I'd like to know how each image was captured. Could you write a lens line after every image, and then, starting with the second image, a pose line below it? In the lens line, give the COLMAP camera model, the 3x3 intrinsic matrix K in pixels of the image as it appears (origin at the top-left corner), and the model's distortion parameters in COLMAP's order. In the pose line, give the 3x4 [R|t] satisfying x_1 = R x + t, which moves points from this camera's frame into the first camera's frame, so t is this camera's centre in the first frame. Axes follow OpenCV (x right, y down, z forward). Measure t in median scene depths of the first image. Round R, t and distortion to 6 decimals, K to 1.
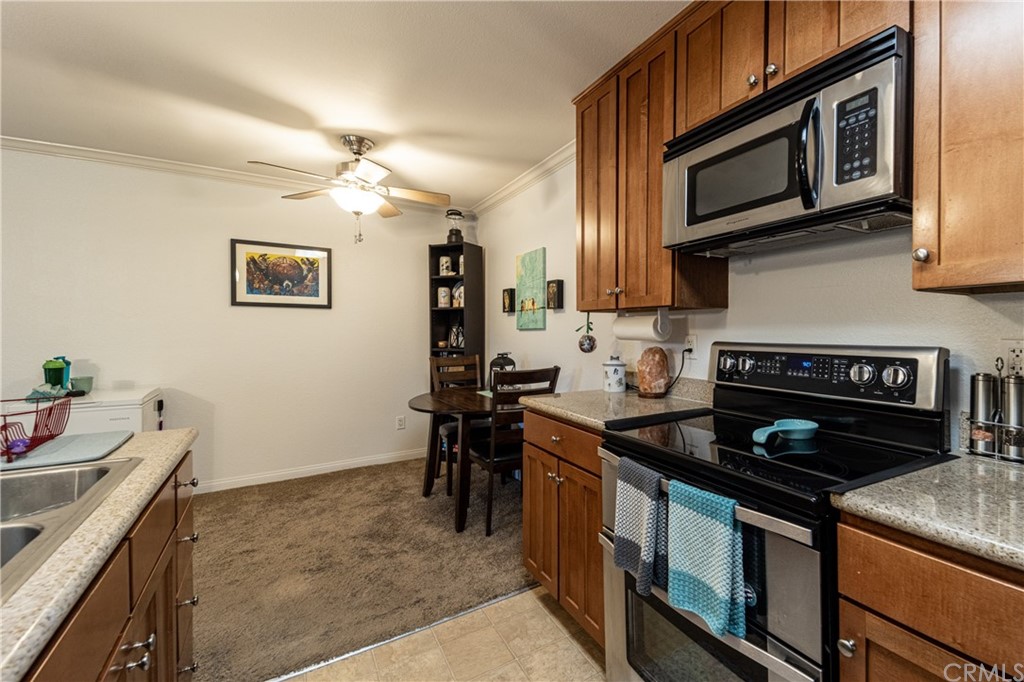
lens RADIAL K [[441.5, 0, 580.1], [0, 441.5, 333.9], [0, 0, 1]] dist [0.044894, -0.000062]
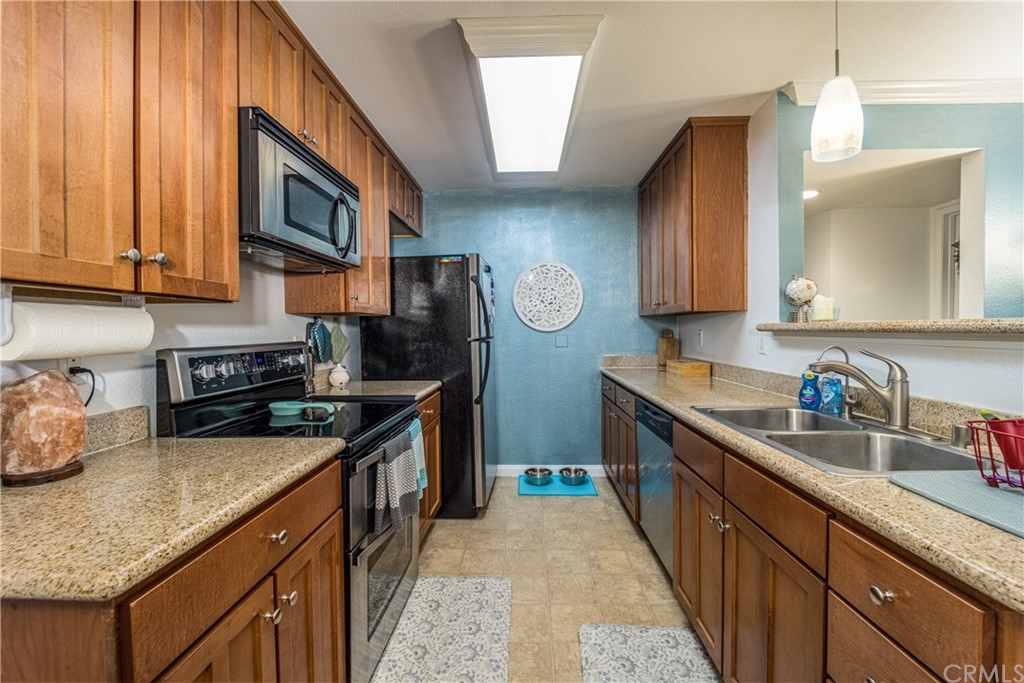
lens RADIAL K [[411.8, 0, 515.2], [0, 411.8, 336.3], [0, 0, 1]] dist [-0.001299, -0.000273]
pose [[-0.822394, -0.003293, 0.568910, -0.304902], [0.013529, 0.999587, 0.025343, -0.007112], [-0.568758, 0.028539, -0.822010, 0.659668]]
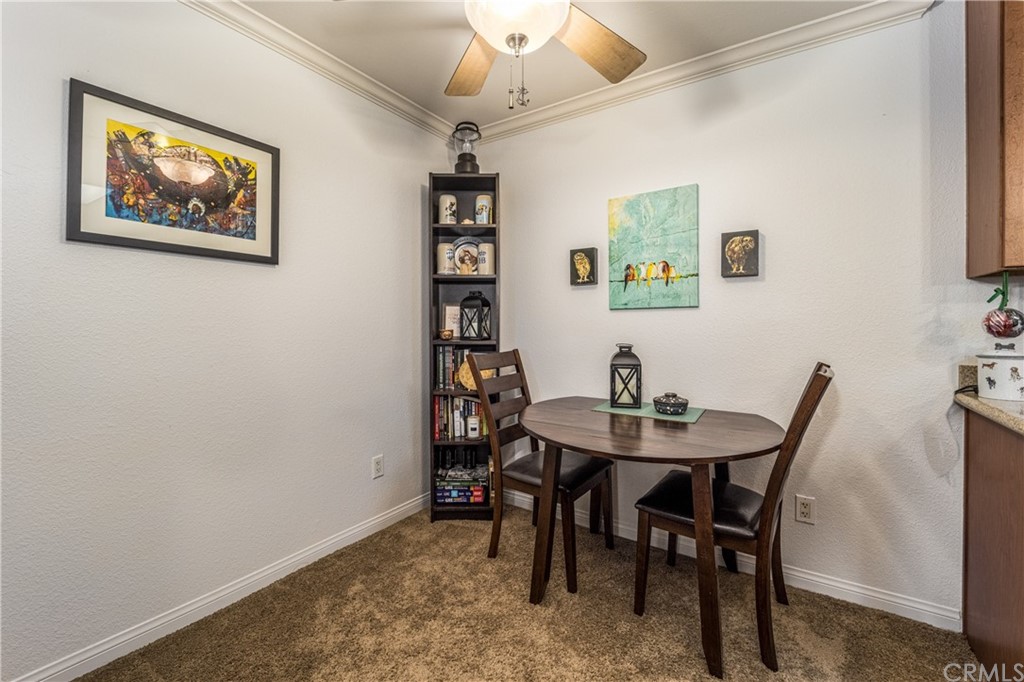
lens RADIAL K [[422.0, 0, 512.8], [0, 422.0, 325.5], [0, 0, 1]] dist [-0.011669, -0.000439]
pose [[0.921034, 0.000318, 0.389482, -0.541503], [0.002190, 0.999980, -0.005995, 0.018119], [-0.389476, 0.006375, 0.921014, 0.492917]]
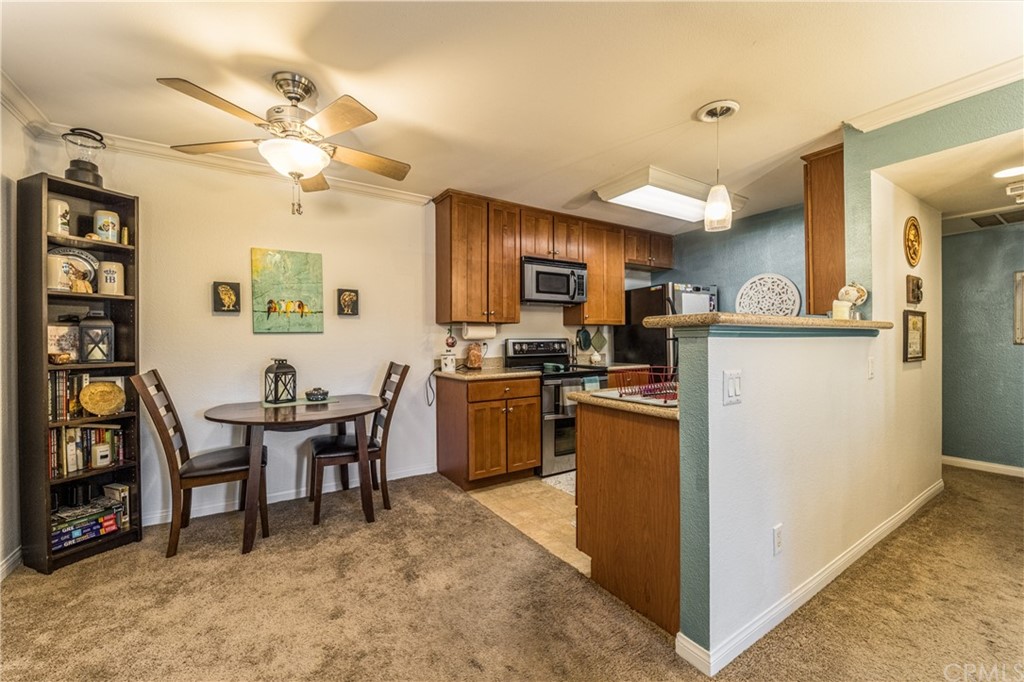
lens RADIAL K [[407.1, 0, 512.0], [0, 407.1, 341.0], [0, 0, 1]] dist [-0.012398, -0.000488]
pose [[0.003207, -0.003023, 0.999990, -0.961855], [0.016163, 0.999865, 0.002971, 0.012065], [-0.999864, 0.016154, 0.003255, 0.515134]]
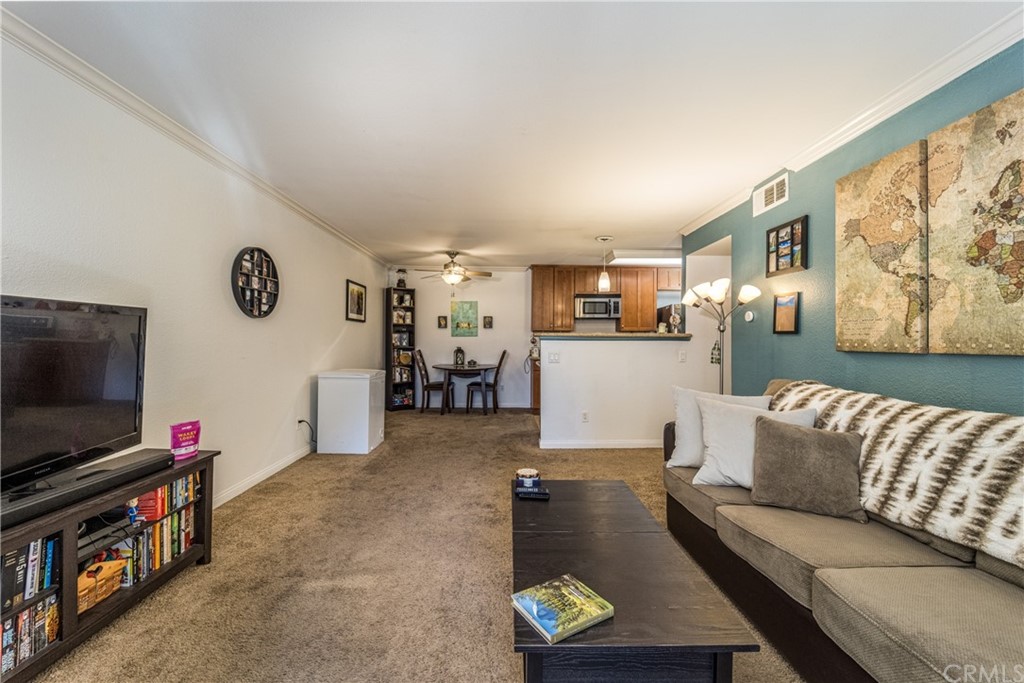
lens RADIAL K [[407.1, 0, 512.0], [0, 407.1, 341.5], [0, 0, 1]] dist [-0.012398, -0.000488]
pose [[0.532601, -0.002648, 0.846362, -1.686509], [0.003774, 0.999993, 0.000755, 0.015666], [-0.846358, 0.002792, 0.532607, -0.283043]]
